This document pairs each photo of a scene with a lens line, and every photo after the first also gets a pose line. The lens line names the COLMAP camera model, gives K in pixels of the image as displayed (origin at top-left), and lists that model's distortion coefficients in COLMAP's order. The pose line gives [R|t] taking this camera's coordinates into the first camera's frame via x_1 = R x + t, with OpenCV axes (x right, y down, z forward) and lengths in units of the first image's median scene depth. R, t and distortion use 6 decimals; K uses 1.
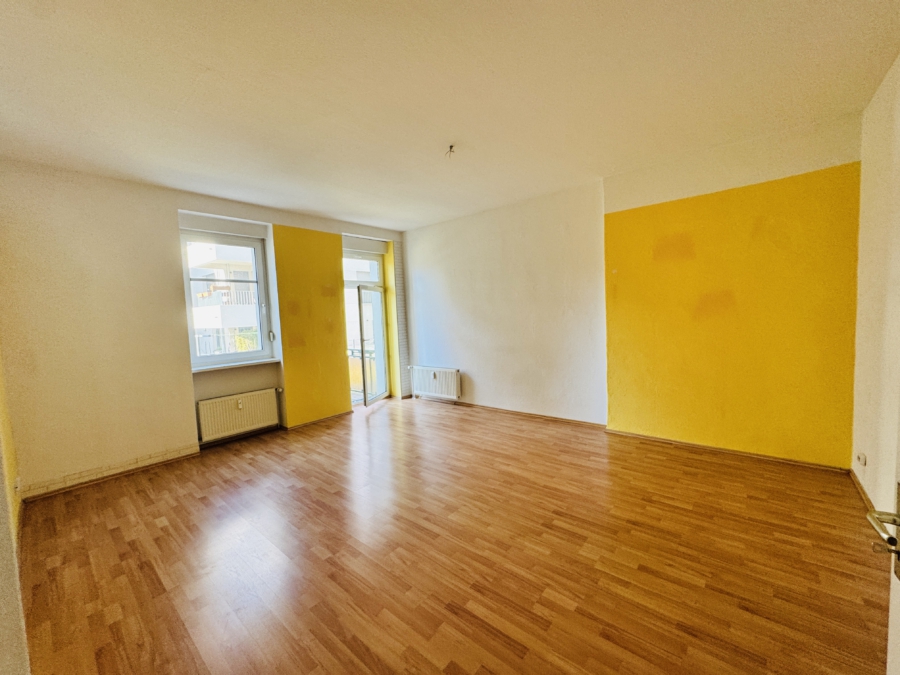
lens RADIAL K [[358.8, 0, 455.6], [0, 358.8, 343.8], [0, 0, 1]] dist [-0.002008, 0.000270]
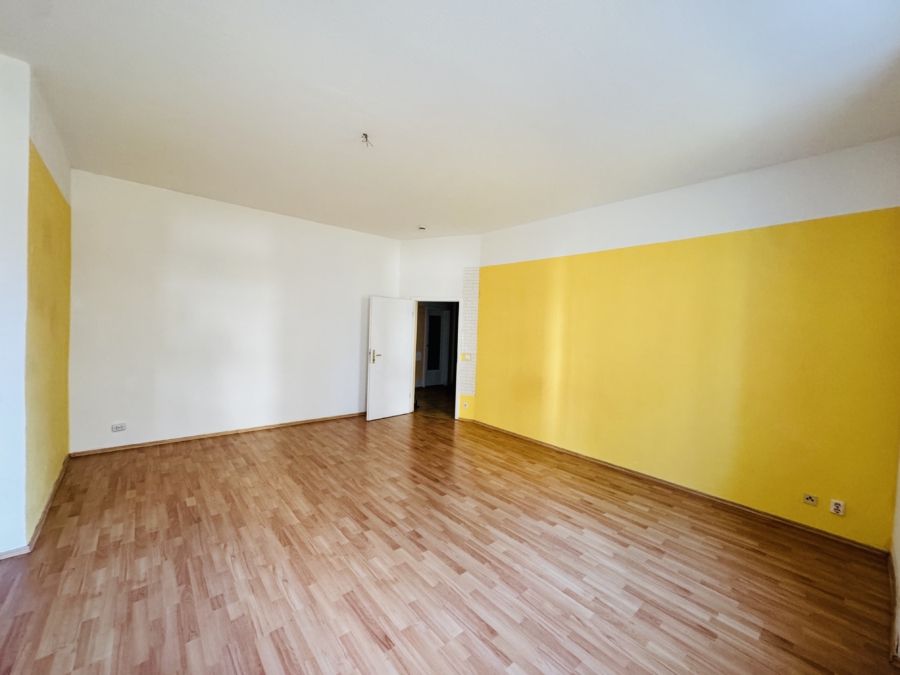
lens RADIAL K [[358.8, 0, 450.5], [0, 358.8, 336.5], [0, 0, 1]] dist [-0.002008, 0.000270]
pose [[-0.985554, -0.001051, 0.169359, -0.362593], [0.016757, 0.994469, 0.103688, -0.143683], [-0.168531, 0.105029, -0.980085, 1.843266]]
